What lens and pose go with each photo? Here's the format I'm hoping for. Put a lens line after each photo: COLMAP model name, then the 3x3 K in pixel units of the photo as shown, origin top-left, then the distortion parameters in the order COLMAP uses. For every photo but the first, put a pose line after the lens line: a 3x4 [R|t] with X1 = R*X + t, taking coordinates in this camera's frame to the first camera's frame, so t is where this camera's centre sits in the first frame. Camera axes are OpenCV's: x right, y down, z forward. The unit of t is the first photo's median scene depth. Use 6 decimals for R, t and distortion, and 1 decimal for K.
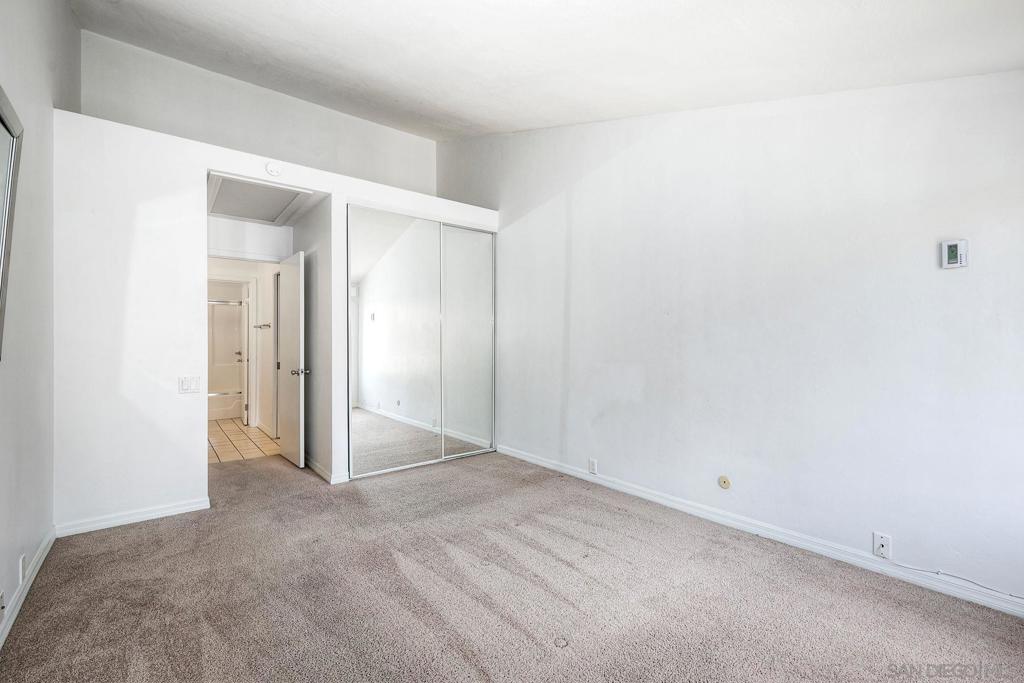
lens RADIAL K [[455.4, 0, 514.1], [0, 455.4, 342.8], [0, 0, 1]] dist [0.004022, -0.000873]
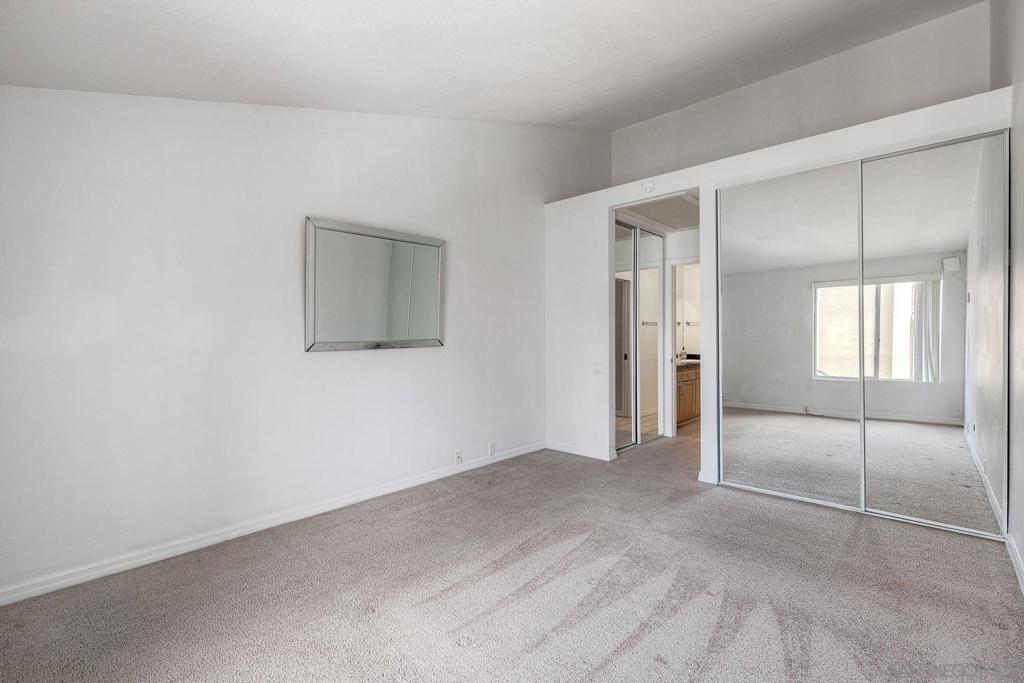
lens RADIAL K [[455.4, 0, 514.3], [0, 455.4, 339.7], [0, 0, 1]] dist [0.004022, -0.000873]
pose [[0.124417, 0.001318, -0.992229, 0.612663], [-0.001395, 0.999998, 0.001153, 0.004593], [0.992229, 0.001240, 0.124419, 0.554840]]
